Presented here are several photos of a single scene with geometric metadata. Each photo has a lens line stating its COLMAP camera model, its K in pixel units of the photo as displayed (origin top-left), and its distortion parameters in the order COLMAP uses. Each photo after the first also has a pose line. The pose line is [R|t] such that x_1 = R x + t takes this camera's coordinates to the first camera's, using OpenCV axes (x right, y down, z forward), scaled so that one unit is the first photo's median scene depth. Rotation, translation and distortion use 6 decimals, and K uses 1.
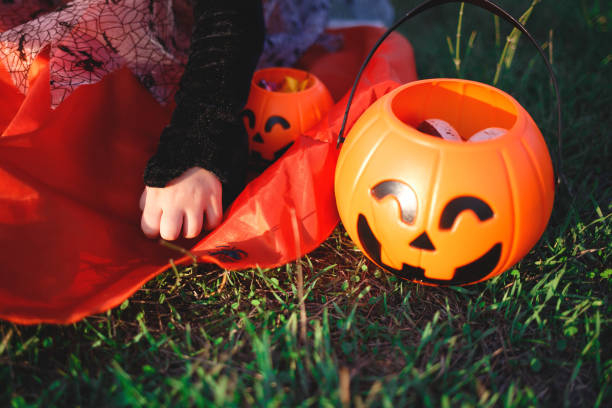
lens RADIAL K [[606.2, 0, 325.8], [0, 606.2, 203.9], [0, 0, 1]] dist [-0.019053, -0.003891]
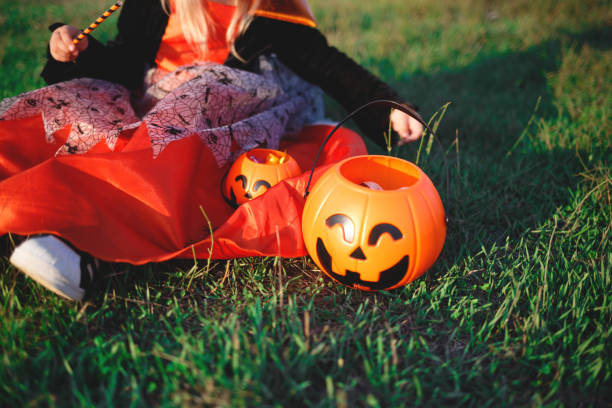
lens RADIAL K [[606.2, 0, 325.8], [0, 606.2, 203.9], [0, 0, 1]] dist [-0.019053, -0.003891]
pose [[0.998086, 0.022913, 0.057438, -0.014476], [-0.012986, 0.985770, -0.167595, 0.187028], [-0.060461, 0.166529, 0.984181, -0.516684]]
